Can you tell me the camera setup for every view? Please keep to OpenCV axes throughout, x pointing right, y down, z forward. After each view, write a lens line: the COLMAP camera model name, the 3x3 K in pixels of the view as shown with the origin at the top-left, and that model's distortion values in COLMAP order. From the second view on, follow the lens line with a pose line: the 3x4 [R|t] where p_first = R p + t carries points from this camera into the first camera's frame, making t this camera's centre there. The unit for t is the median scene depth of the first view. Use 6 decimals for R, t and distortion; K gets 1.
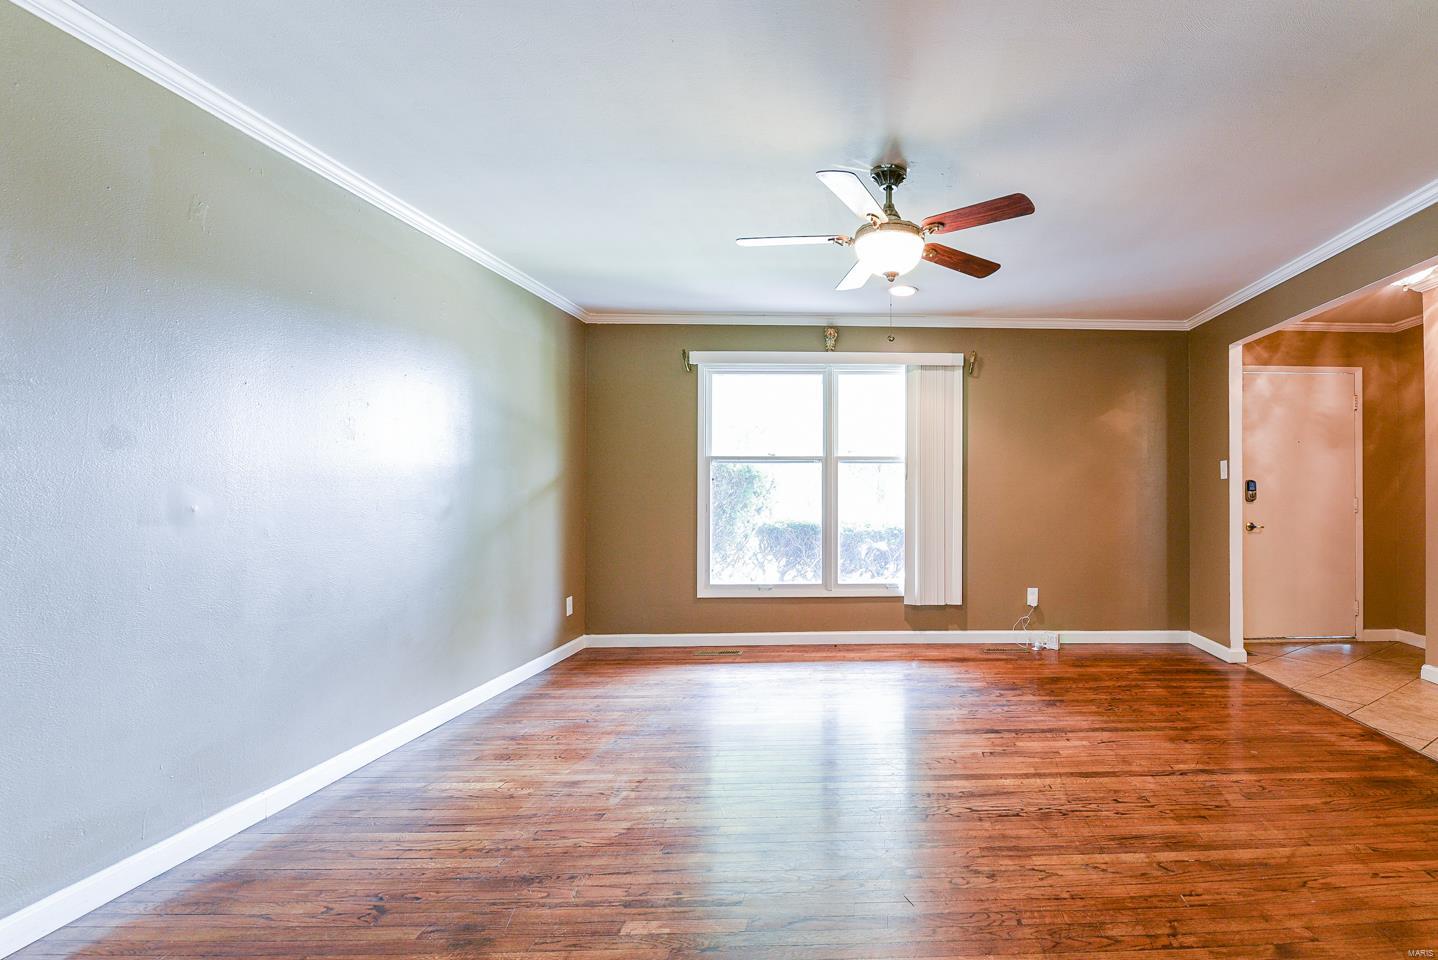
lens RADIAL K [[615.9, 0, 745.0], [0, 615.9, 483.3], [0, 0, 1]] dist [-0.014229, -0.000070]
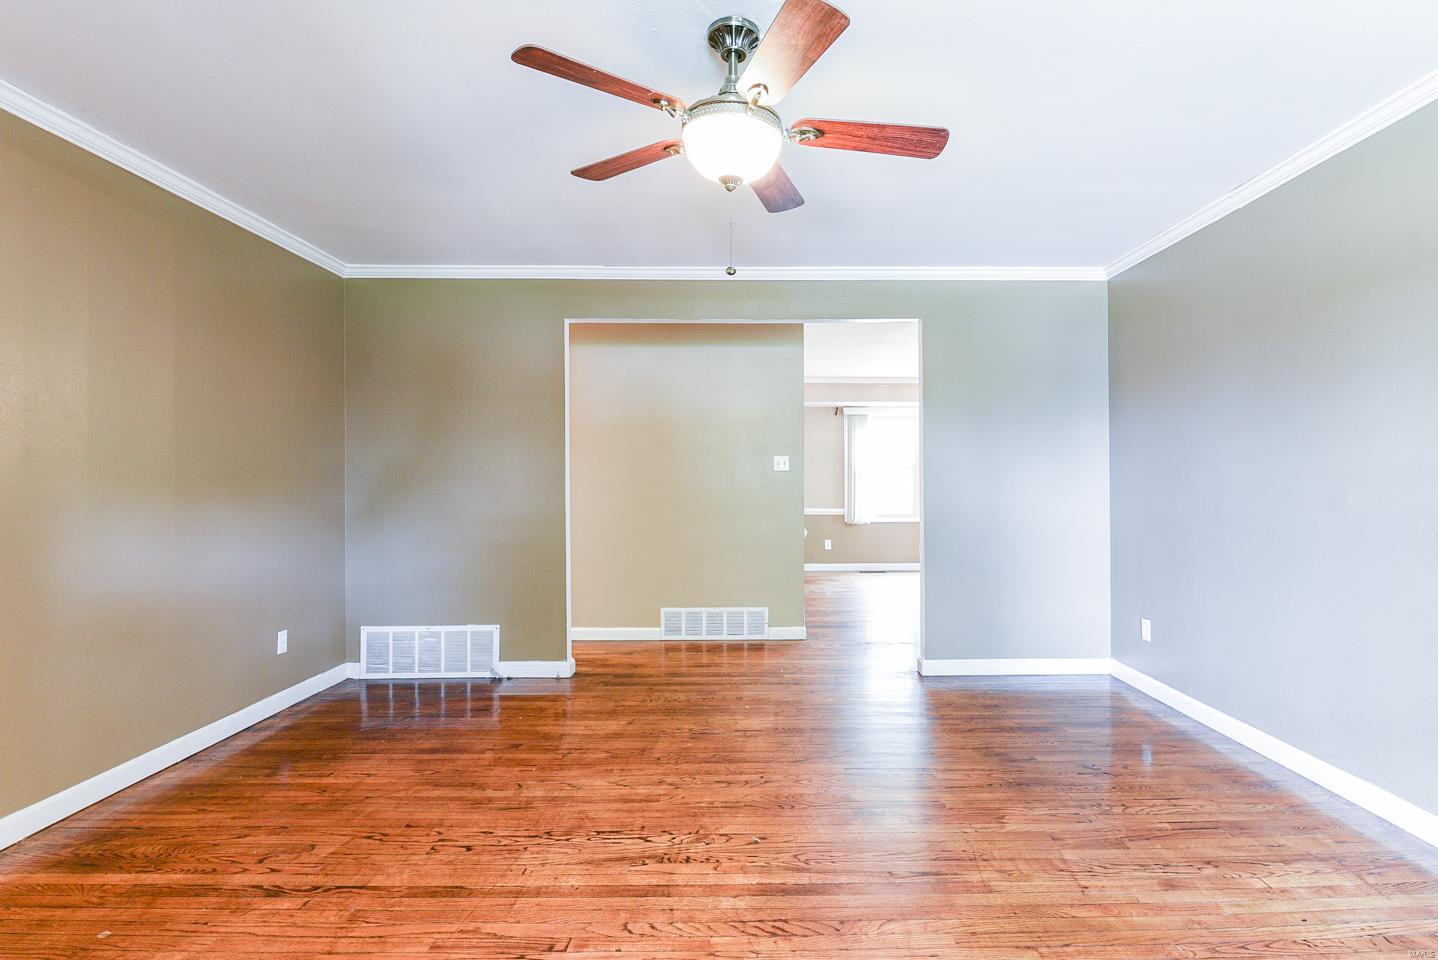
lens RADIAL K [[615.9, 0, 745.0], [0, 615.9, 483.3], [0, 0, 1]] dist [-0.014229, -0.000070]
pose [[-0.977764, 0.006444, -0.209609, 0.408841], [0.008280, 0.999935, -0.007884, 0.032638], [0.209545, -0.009444, -0.977753, 1.877818]]
